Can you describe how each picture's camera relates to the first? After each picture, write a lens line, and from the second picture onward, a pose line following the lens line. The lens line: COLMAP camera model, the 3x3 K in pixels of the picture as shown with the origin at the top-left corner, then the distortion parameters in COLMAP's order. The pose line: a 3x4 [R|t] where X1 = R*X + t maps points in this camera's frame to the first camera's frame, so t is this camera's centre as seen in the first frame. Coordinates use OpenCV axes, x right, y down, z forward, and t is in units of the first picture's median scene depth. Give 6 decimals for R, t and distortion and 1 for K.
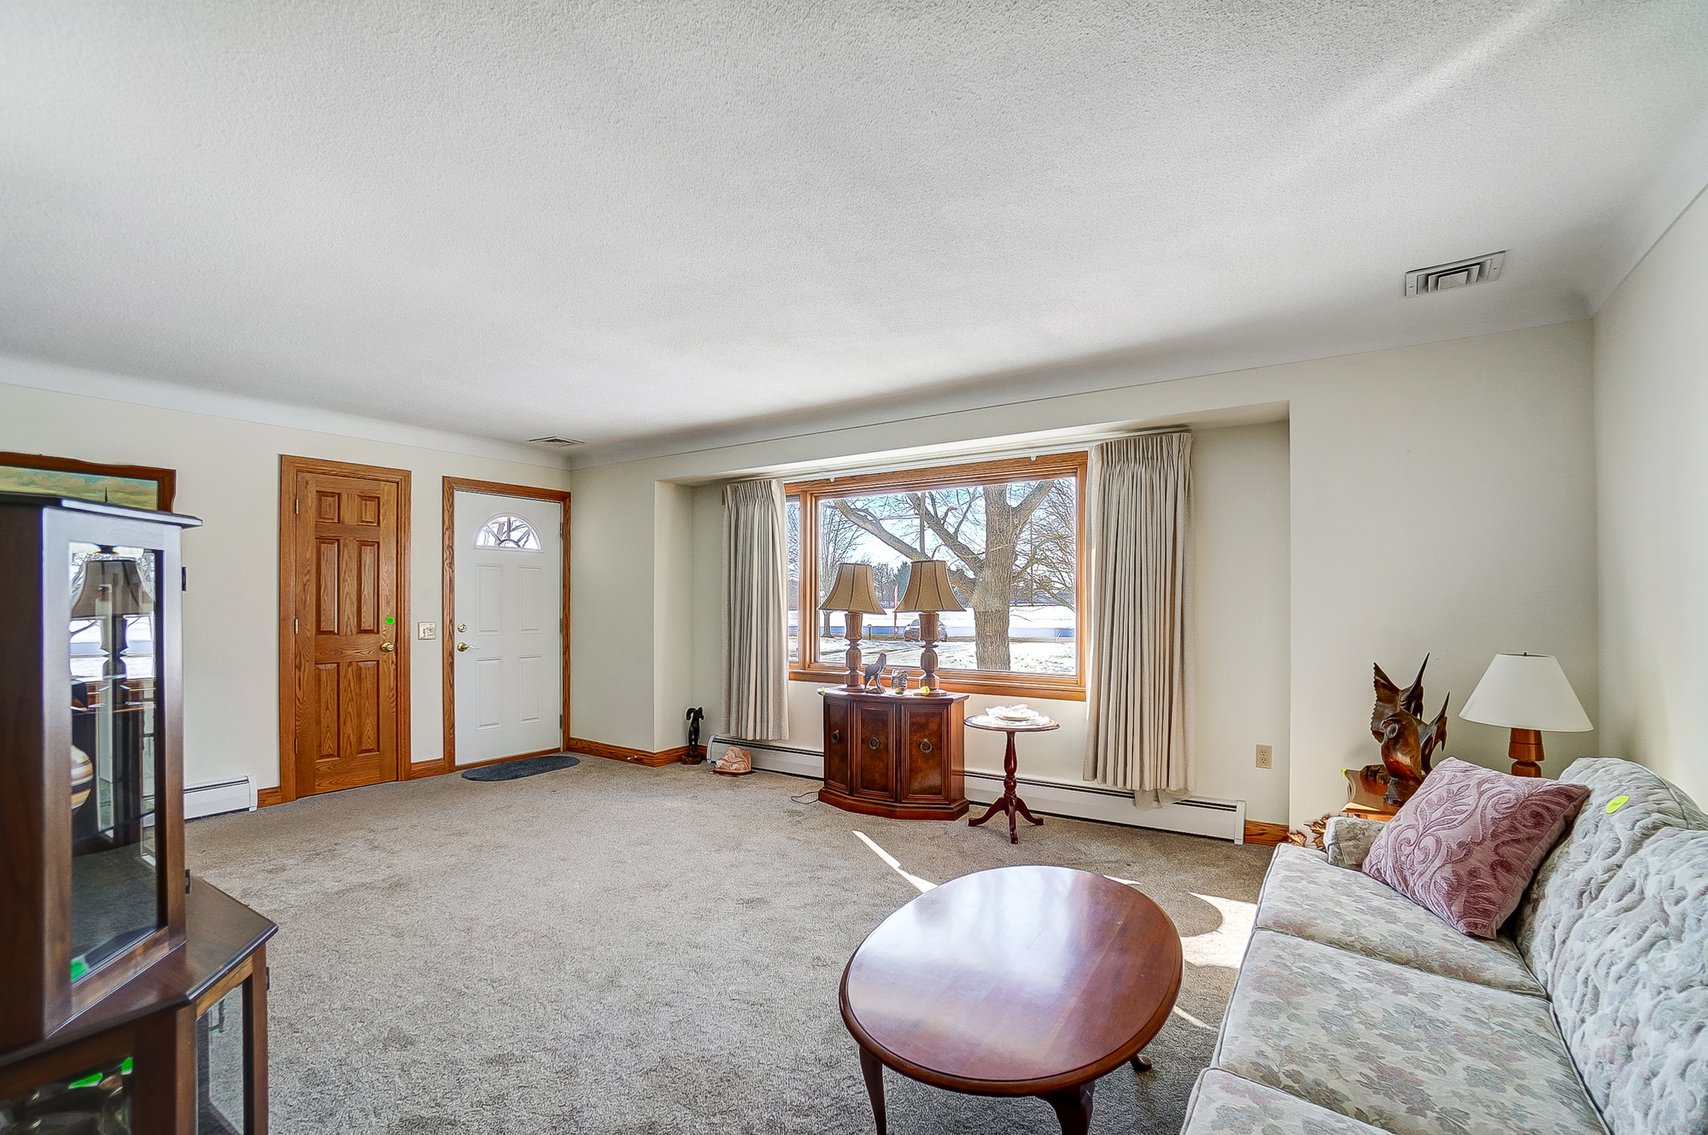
lens RADIAL K [[756.4, 0, 831.5], [0, 756.4, 566.1], [0, 0, 1]] dist [-0.062983, 0.025035]
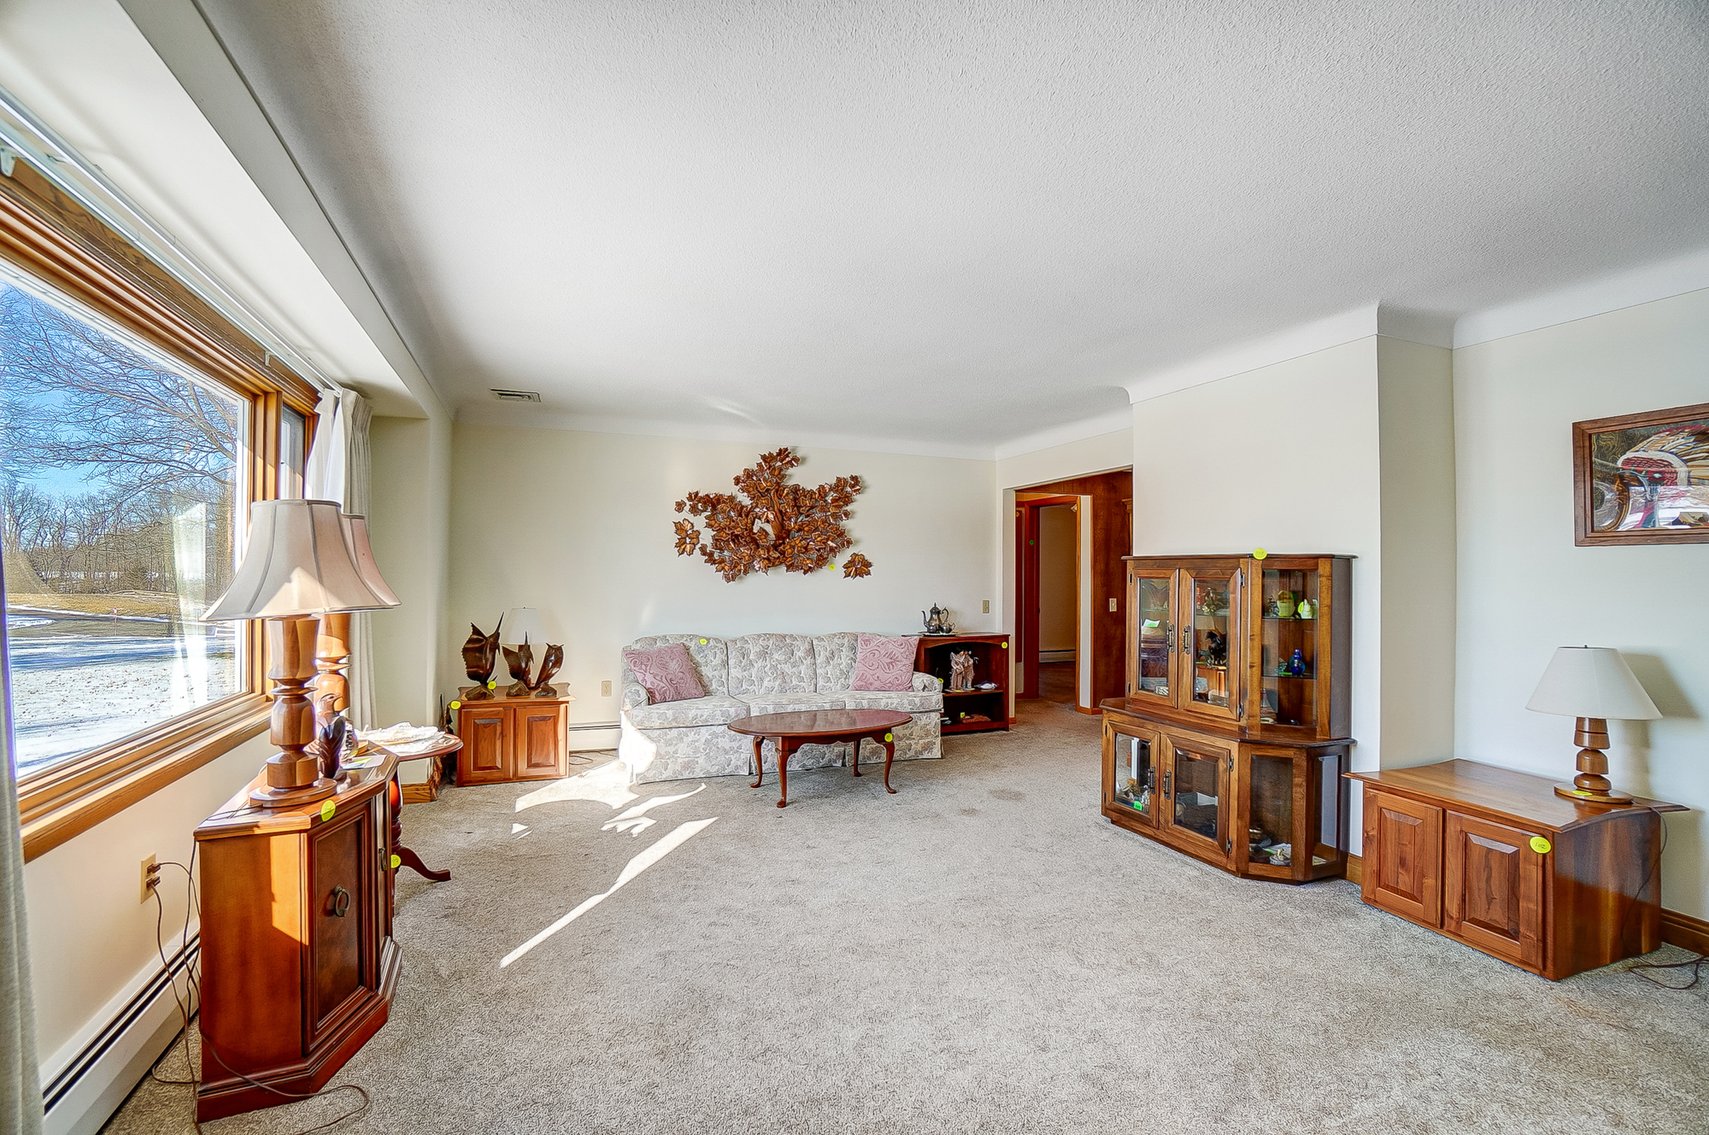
lens RADIAL K [[756.8, 0, 832.0], [0, 756.8, 566.1], [0, 0, 1]] dist [-0.062983, 0.025035]
pose [[-0.809815, 0.005945, 0.586655, -0.498273], [-0.024651, 0.998721, -0.044150, 0.046162], [-0.586167, -0.050215, -0.808633, 1.237981]]
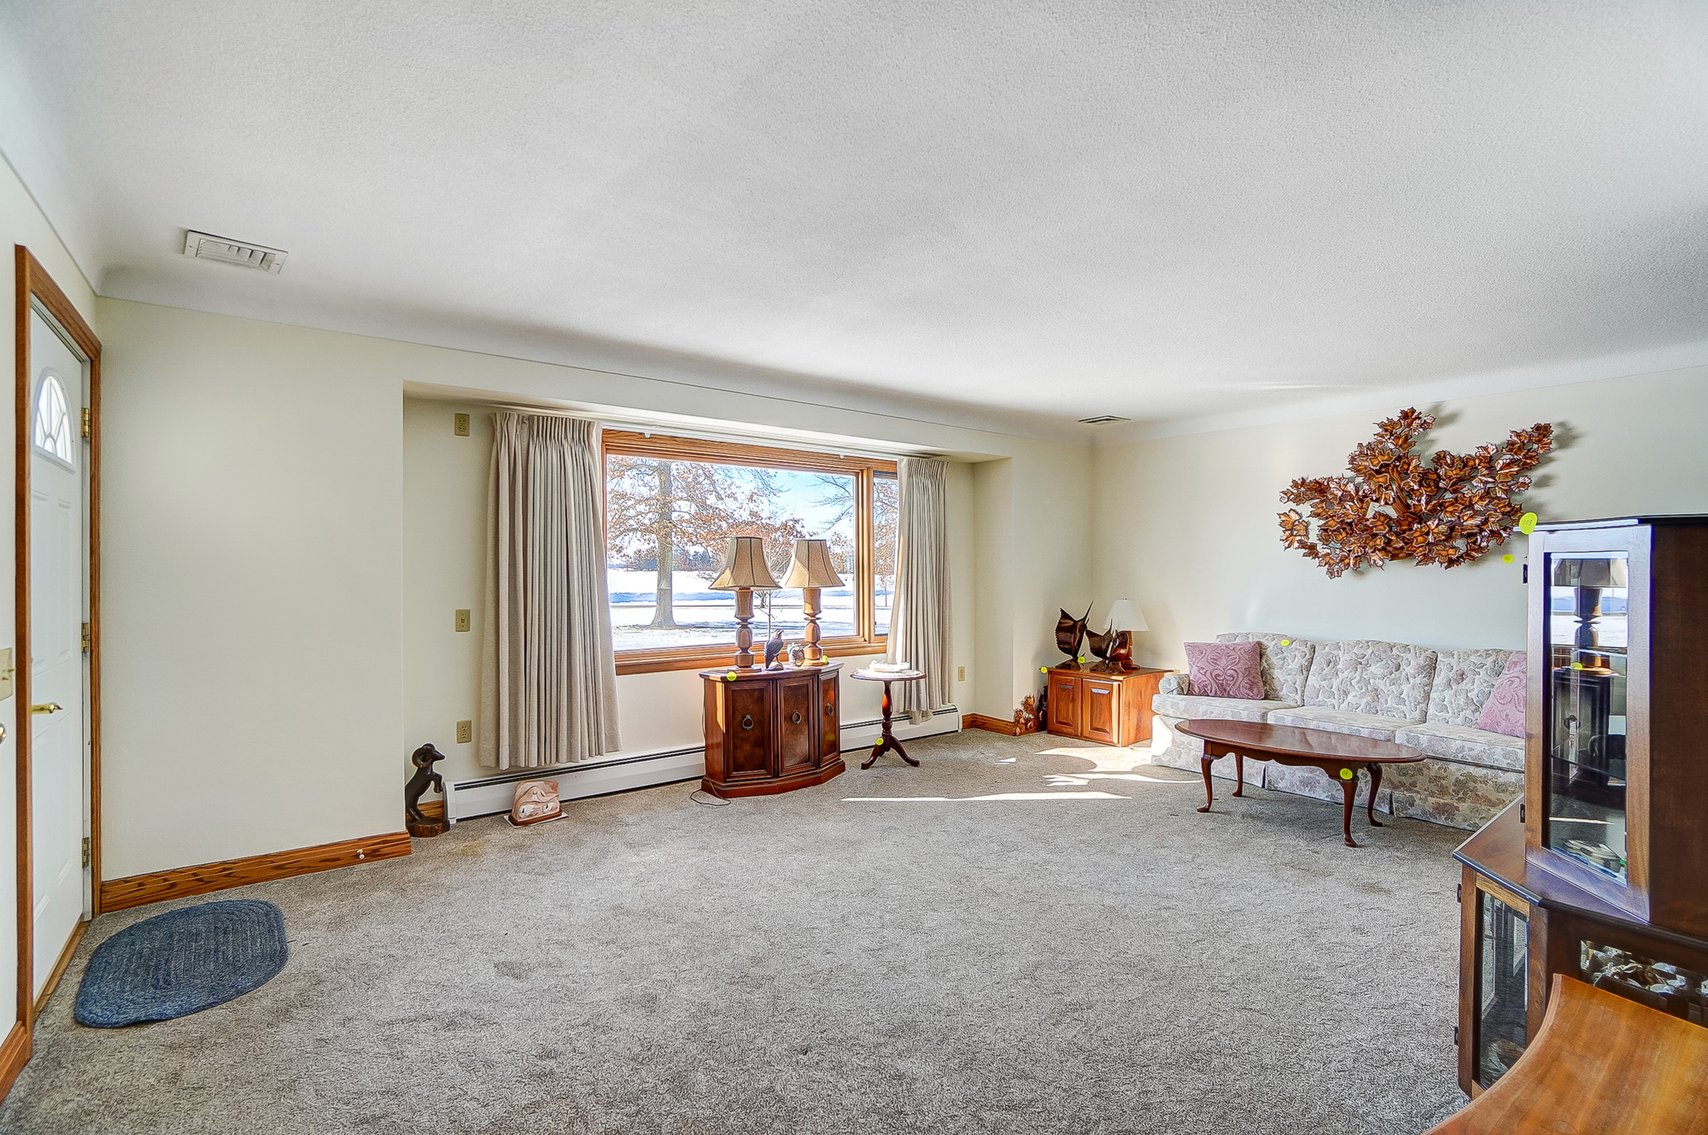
lens RADIAL K [[756.4, 0, 831.5], [0, 756.4, 566.1], [0, 0, 1]] dist [-0.062983, 0.025035]
pose [[0.327763, 0.008316, 0.944724, -0.883243], [-0.037556, 0.999286, 0.004234, 0.026104], [-0.944013, -0.036868, 0.327841, 0.631440]]
